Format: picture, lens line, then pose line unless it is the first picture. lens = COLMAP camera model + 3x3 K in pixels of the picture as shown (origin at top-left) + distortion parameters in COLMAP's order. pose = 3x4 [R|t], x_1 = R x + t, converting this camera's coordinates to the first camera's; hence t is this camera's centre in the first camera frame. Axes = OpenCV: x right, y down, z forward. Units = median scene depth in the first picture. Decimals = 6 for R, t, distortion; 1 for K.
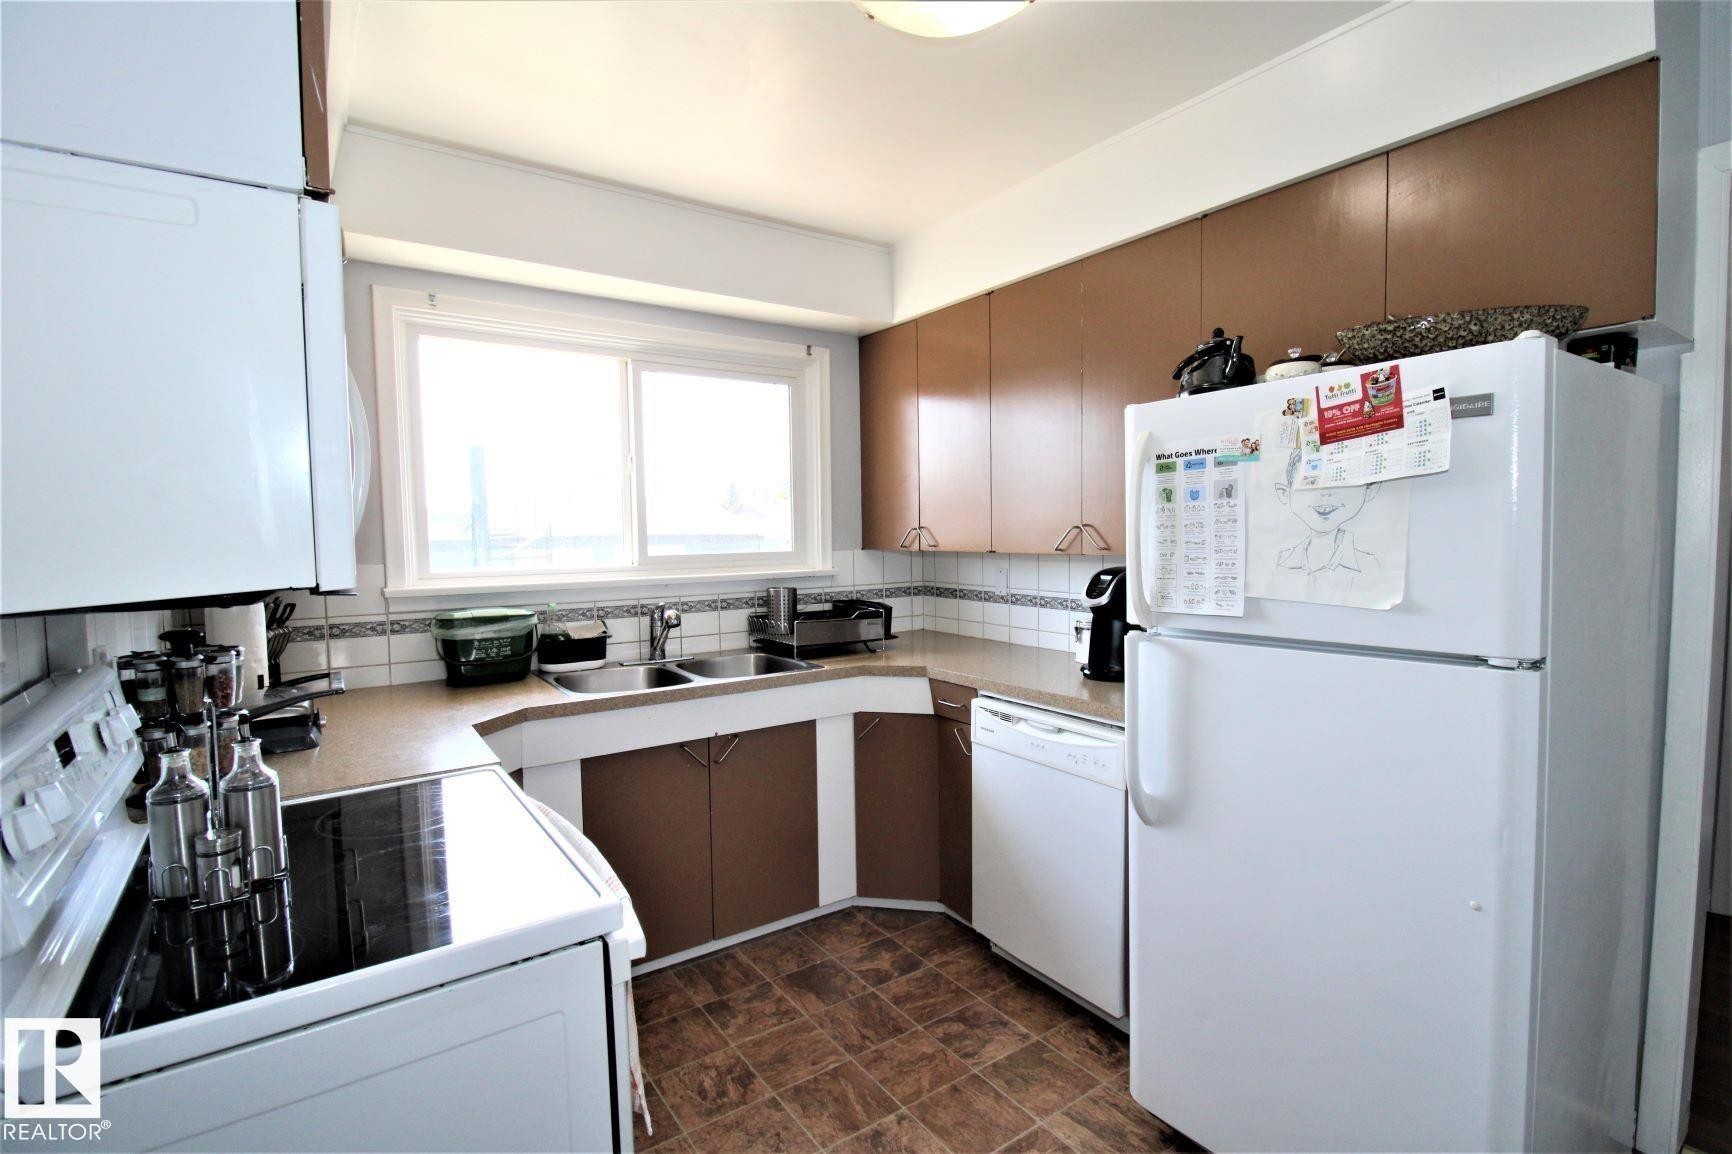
lens RADIAL K [[809.4, 0, 879.2], [0, 809.4, 576.2], [0, 0, 1]] dist [0.003988, -0.014341]
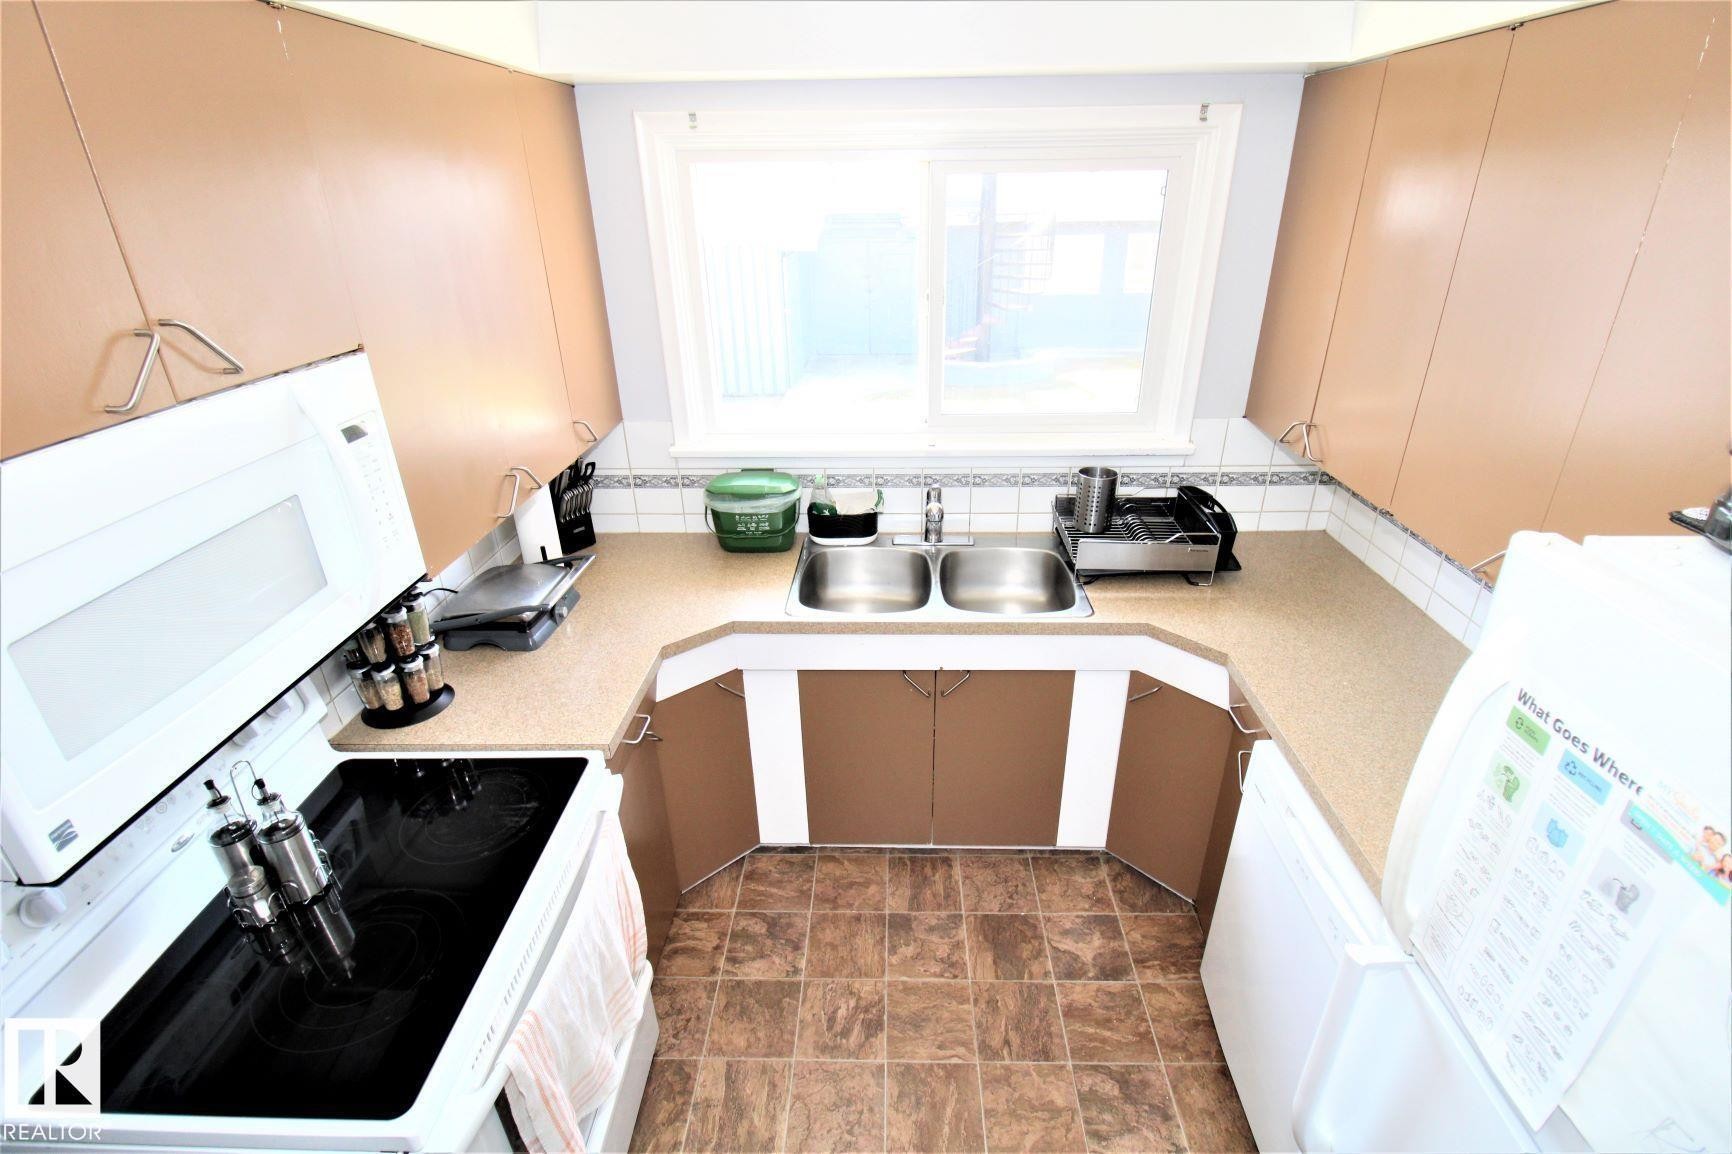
lens RADIAL K [[809.4, 0, 879.2], [0, 809.4, 576.2], [0, 0, 1]] dist [0.003988, -0.014341]
pose [[0.803371, 0.262255, -0.534618, 0.204271], [-0.031246, 0.915125, 0.401958, -0.268392], [0.594658, -0.306216, 0.743380, 0.356514]]
